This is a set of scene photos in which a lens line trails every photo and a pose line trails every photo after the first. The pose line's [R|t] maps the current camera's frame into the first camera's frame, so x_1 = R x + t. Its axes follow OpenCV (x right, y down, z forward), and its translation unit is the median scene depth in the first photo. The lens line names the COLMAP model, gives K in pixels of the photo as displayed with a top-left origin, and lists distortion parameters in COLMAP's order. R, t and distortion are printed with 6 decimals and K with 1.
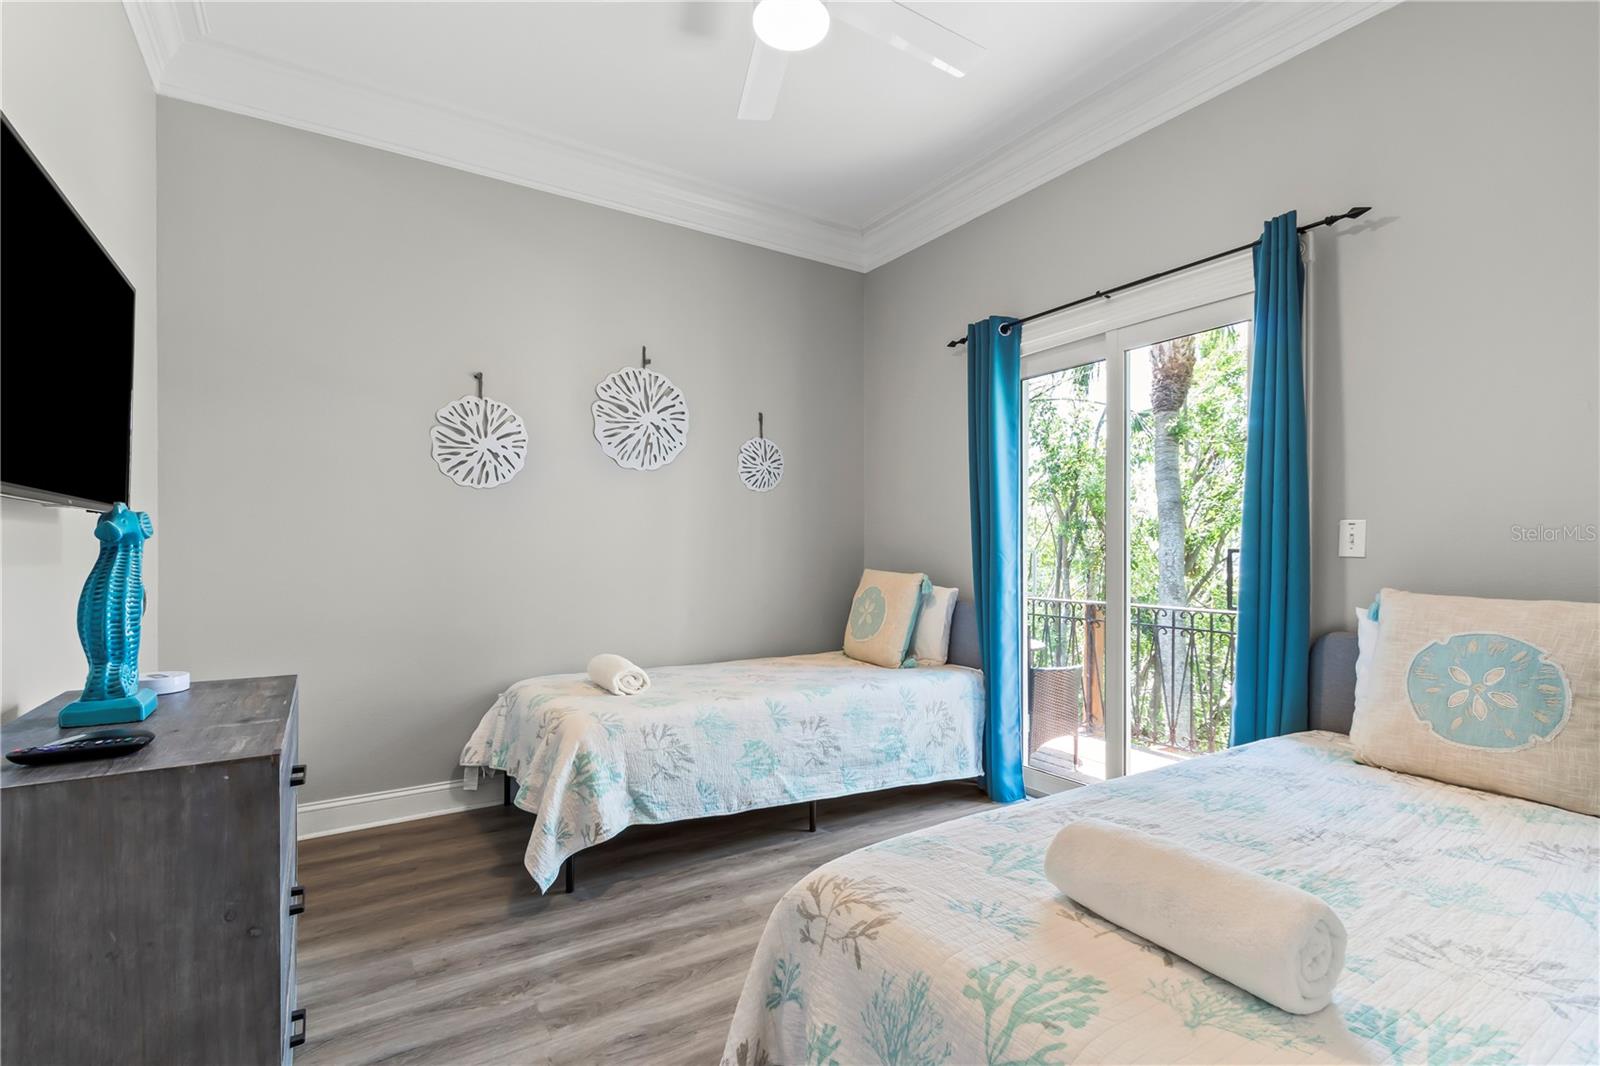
lens RADIAL K [[726.5, 0, 795.1], [0, 726.5, 548.0], [0, 0, 1]] dist [-0.002281, -0.001024]
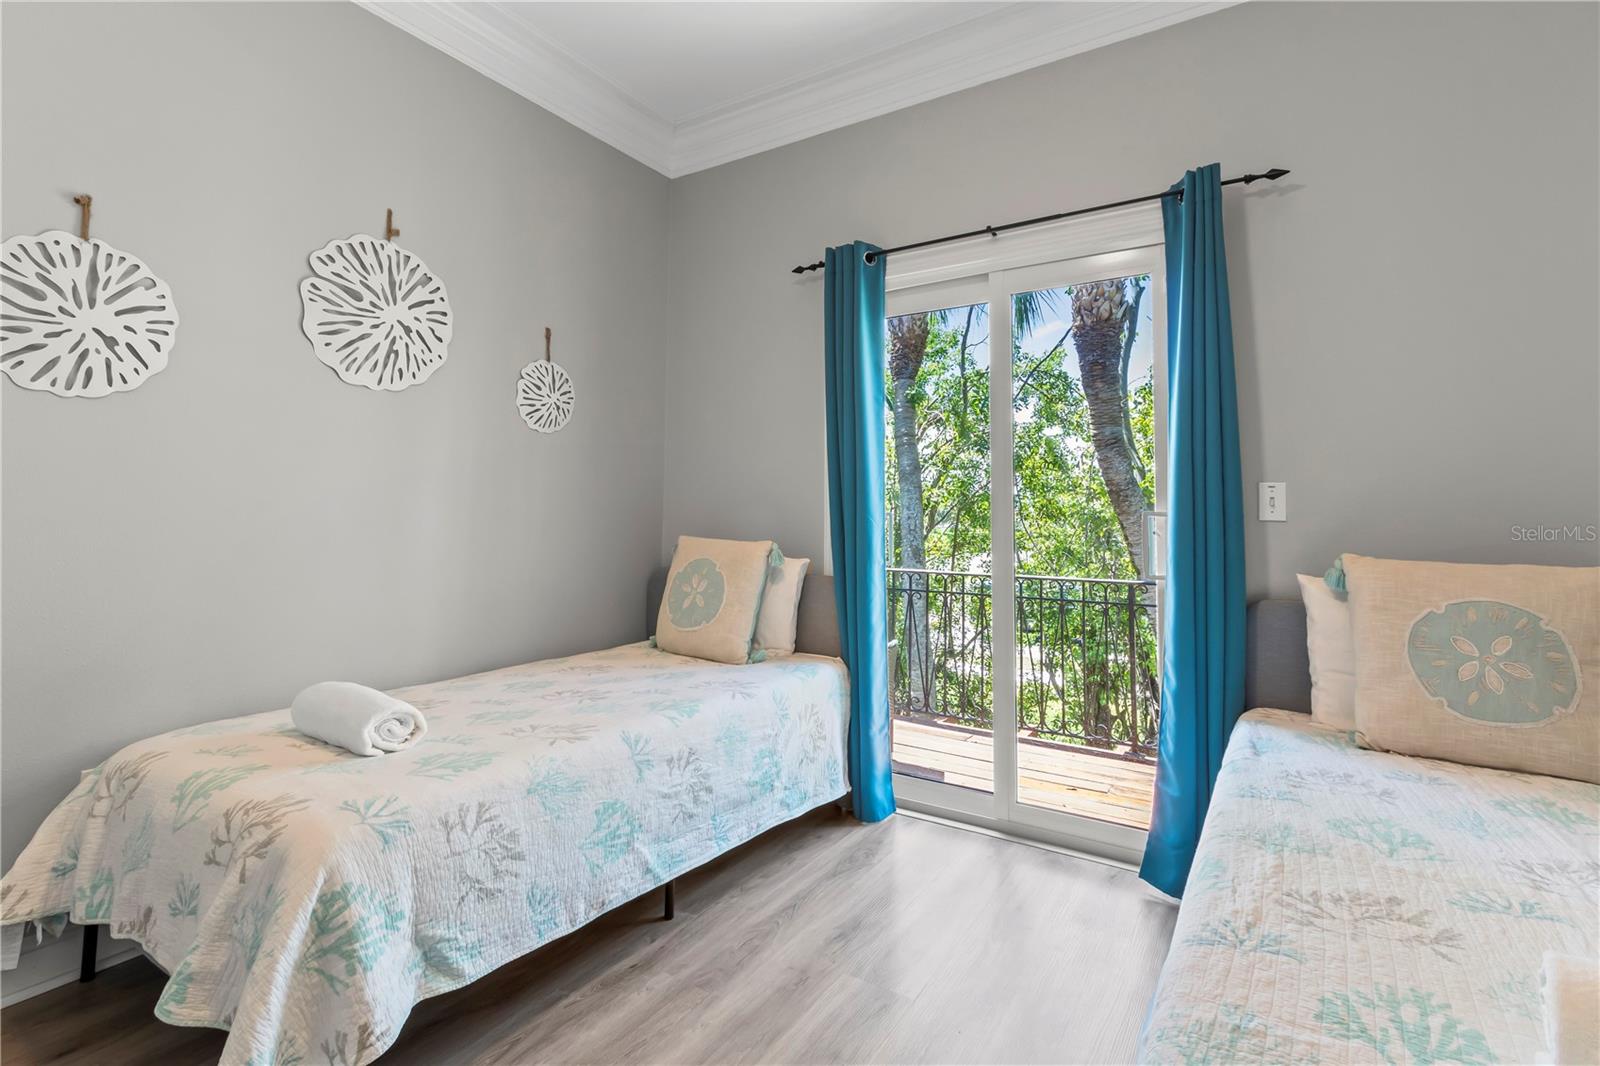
lens RADIAL K [[753.3, 0, 800.2], [0, 753.3, 454.9], [0, 0, 1]] dist [0.001806, -0.001230]
pose [[0.910006, 0.036463, 0.412989, -0.173383], [-0.005536, 0.997105, -0.075837, 0.003385], [-0.414559, 0.066726, 0.907573, 0.263266]]
